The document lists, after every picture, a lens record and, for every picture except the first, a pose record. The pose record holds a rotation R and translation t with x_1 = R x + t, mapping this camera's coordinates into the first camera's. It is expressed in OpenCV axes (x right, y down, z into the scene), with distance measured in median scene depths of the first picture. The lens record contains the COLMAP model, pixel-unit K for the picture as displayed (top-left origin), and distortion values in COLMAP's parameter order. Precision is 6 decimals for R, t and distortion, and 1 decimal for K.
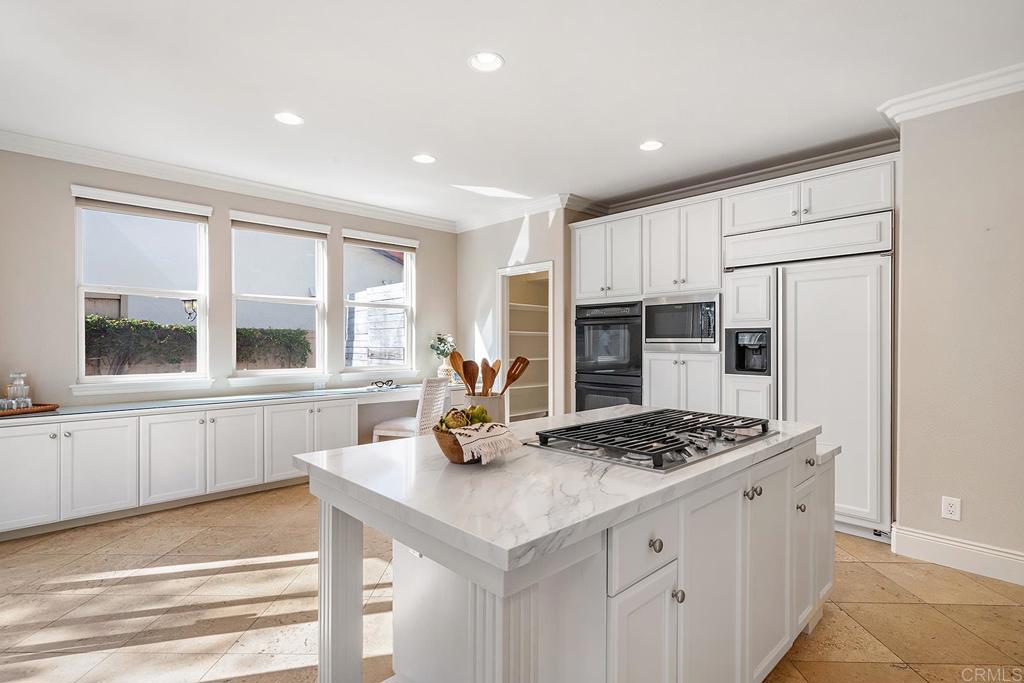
lens RADIAL K [[496.9, 0, 512.0], [0, 496.9, 341.5], [0, 0, 1]] dist [-0.000277, 0.000012]
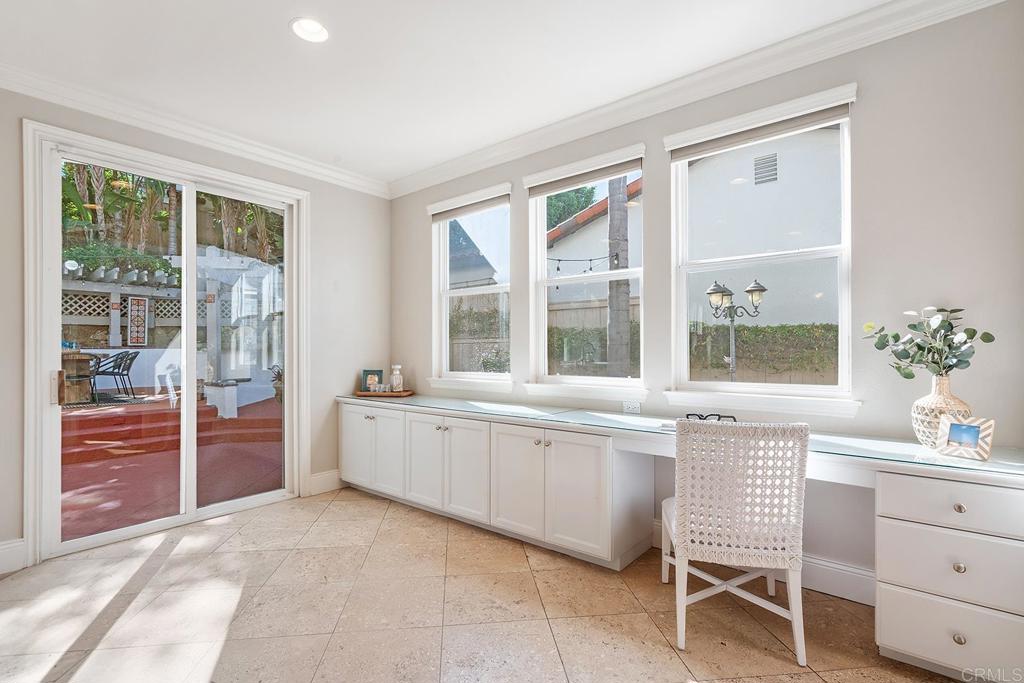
lens RADIAL K [[482.8, 0, 512.7], [0, 482.8, 349.6], [0, 0, 1]] dist [0.001309, -0.000117]
pose [[0.128429, -0.004436, -0.991709, 0.245701], [-0.002634, 0.999985, -0.004815, 0.025638], [0.991715, 0.003231, 0.128415, 1.005767]]
